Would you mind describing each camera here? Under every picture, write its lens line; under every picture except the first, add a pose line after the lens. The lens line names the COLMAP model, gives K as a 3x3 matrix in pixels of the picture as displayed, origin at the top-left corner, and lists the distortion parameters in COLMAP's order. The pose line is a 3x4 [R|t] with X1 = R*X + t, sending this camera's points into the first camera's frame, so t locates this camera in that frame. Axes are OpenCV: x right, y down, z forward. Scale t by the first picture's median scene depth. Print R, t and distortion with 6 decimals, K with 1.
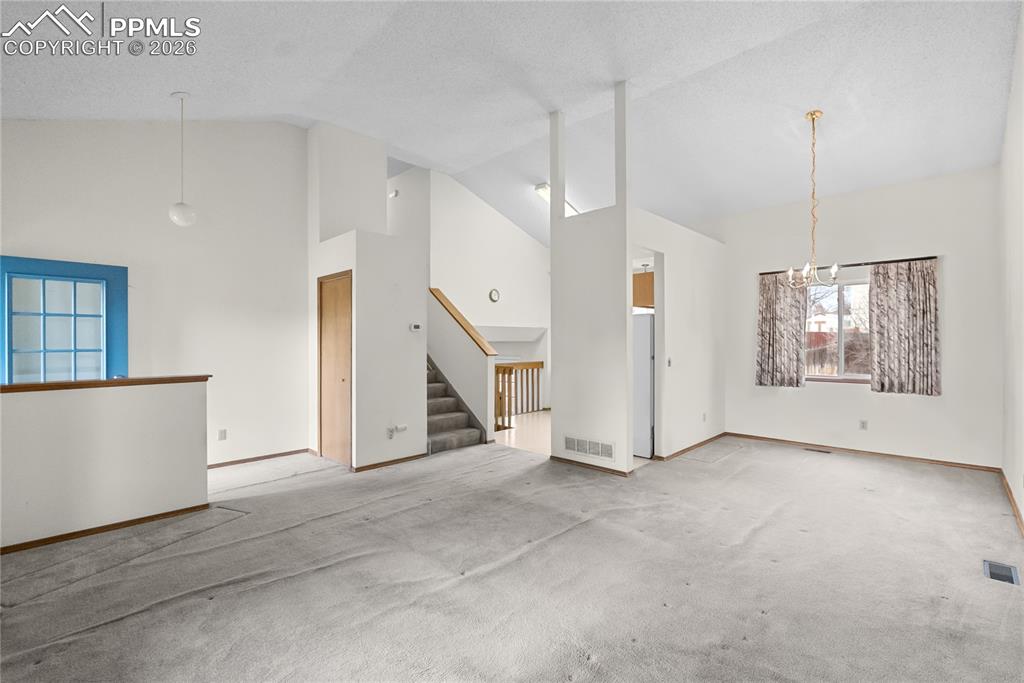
lens RADIAL K [[453.8, 0, 512.0], [0, 453.8, 341.5], [0, 0, 1]] dist [-0.002873, -0.000235]
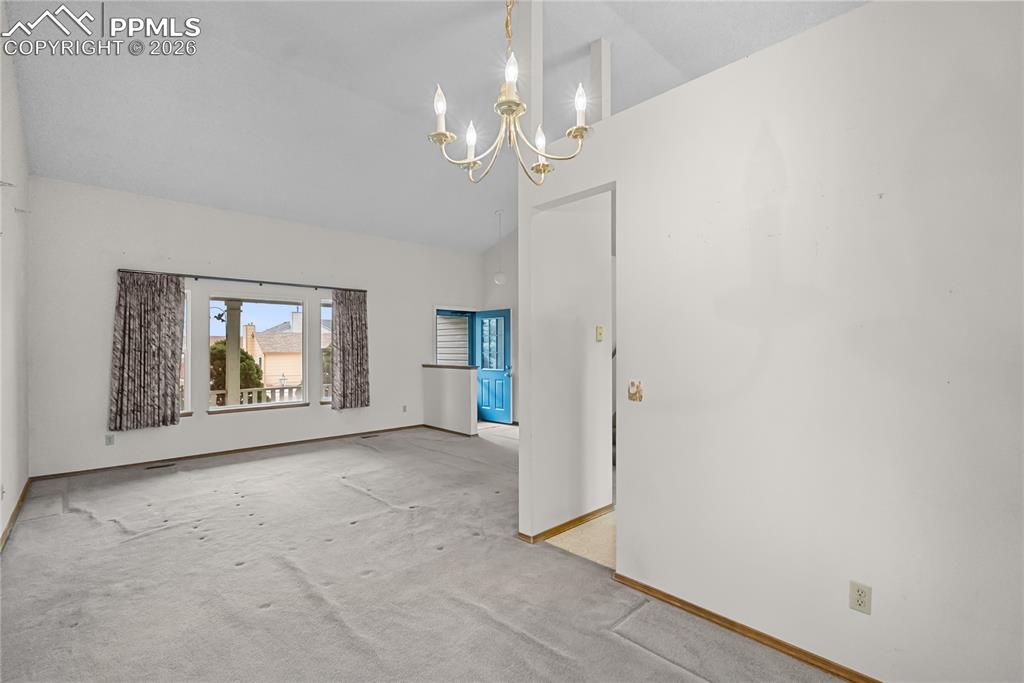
lens RADIAL K [[453.8, 0, 512.0], [0, 453.8, 341.5], [0, 0, 1]] dist [-0.002873, -0.000235]
pose [[-0.037457, -0.016556, -0.999161, 0.883296], [0.002686, 0.999857, -0.016668, 0.005197], [0.999295, -0.003308, -0.037408, 0.924636]]
